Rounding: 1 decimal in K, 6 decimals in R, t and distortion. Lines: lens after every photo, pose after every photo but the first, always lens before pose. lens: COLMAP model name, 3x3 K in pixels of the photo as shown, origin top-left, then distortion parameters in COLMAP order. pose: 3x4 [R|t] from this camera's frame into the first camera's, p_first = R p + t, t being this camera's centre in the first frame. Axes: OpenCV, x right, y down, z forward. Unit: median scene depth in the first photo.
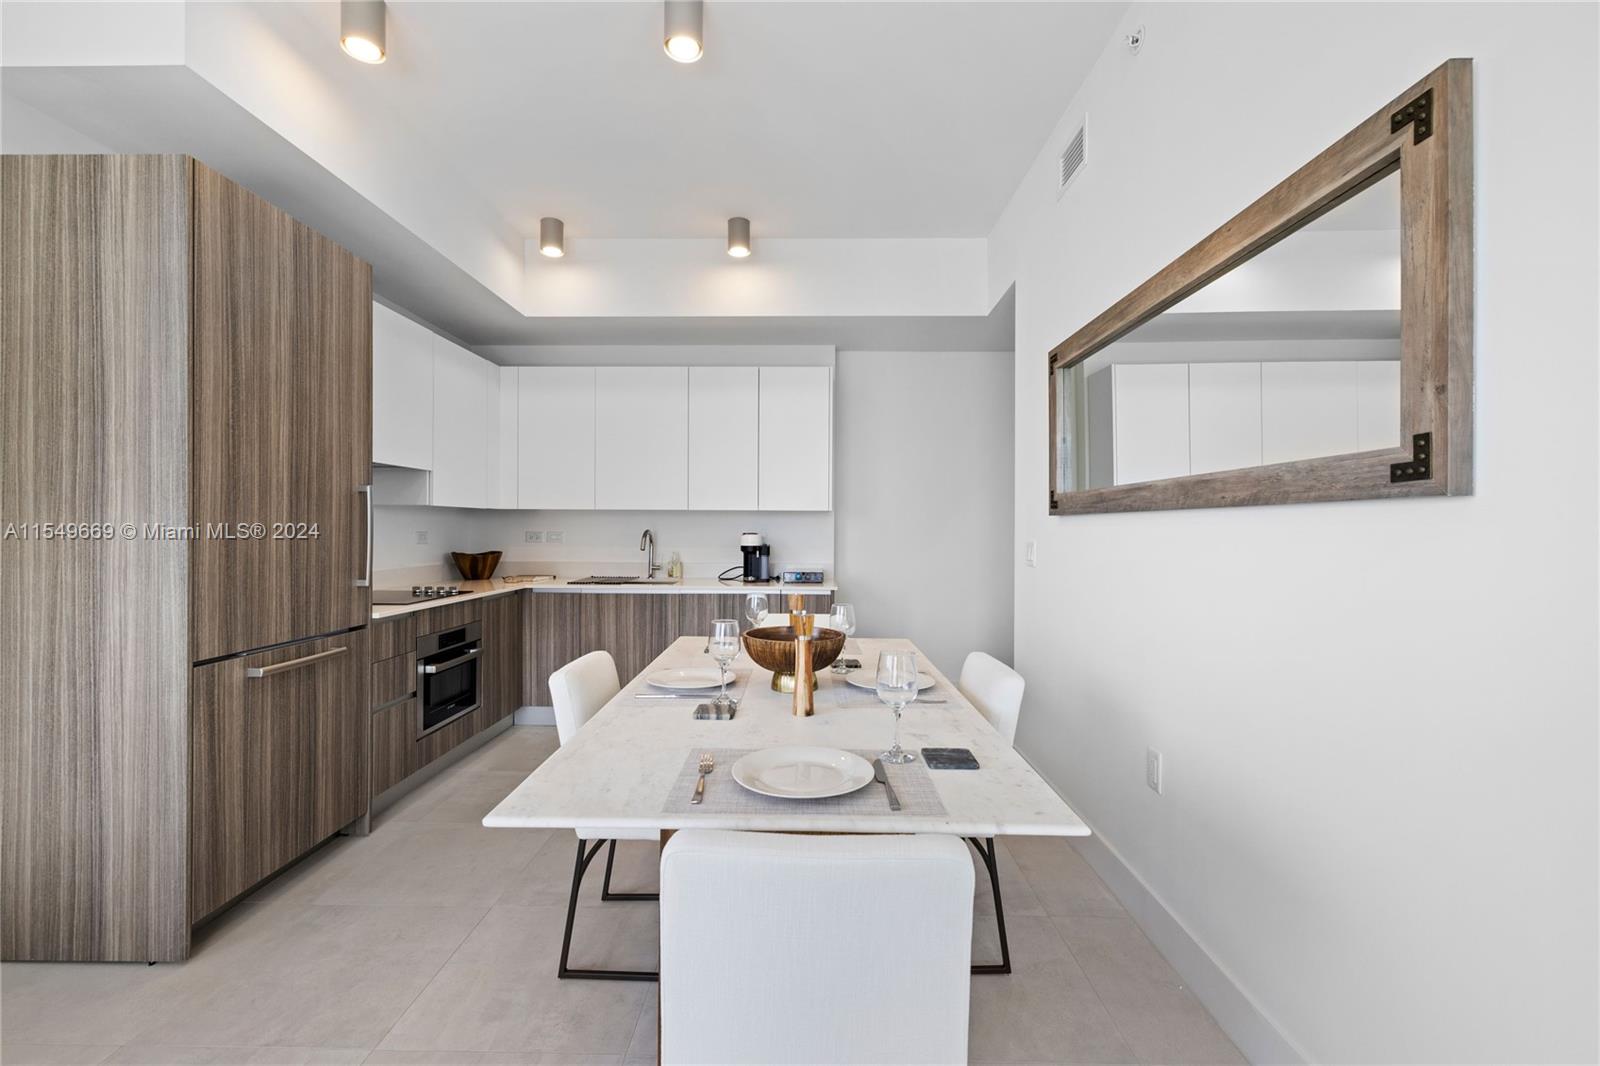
lens RADIAL K [[677.3, 0, 799.2], [0, 677.3, 531.1], [0, 0, 1]] dist [0.002183, 0.000029]
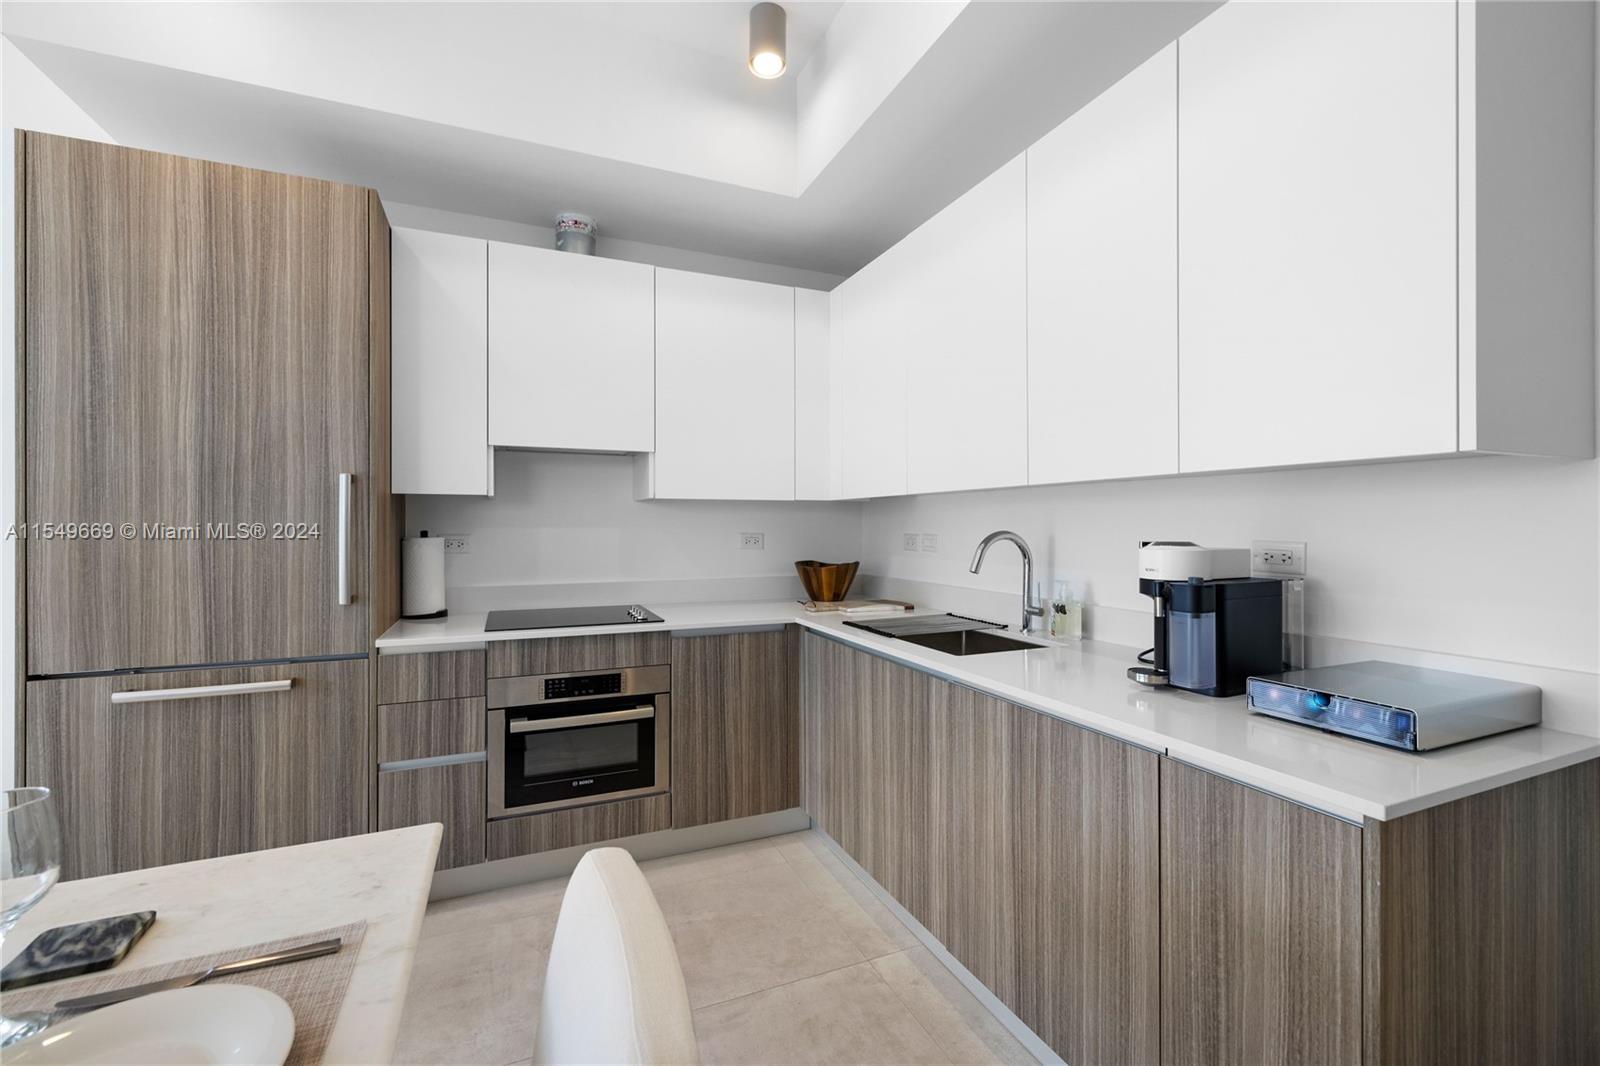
lens RADIAL K [[677.3, 0, 801.2], [0, 677.3, 523.6], [0, 0, 1]] dist [0.002183, 0.000029]
pose [[0.410317, -0.005819, -0.911924, 0.329730], [-0.002354, 0.999970, -0.007440, -0.007287], [0.911940, 0.005199, 0.410291, 1.368386]]
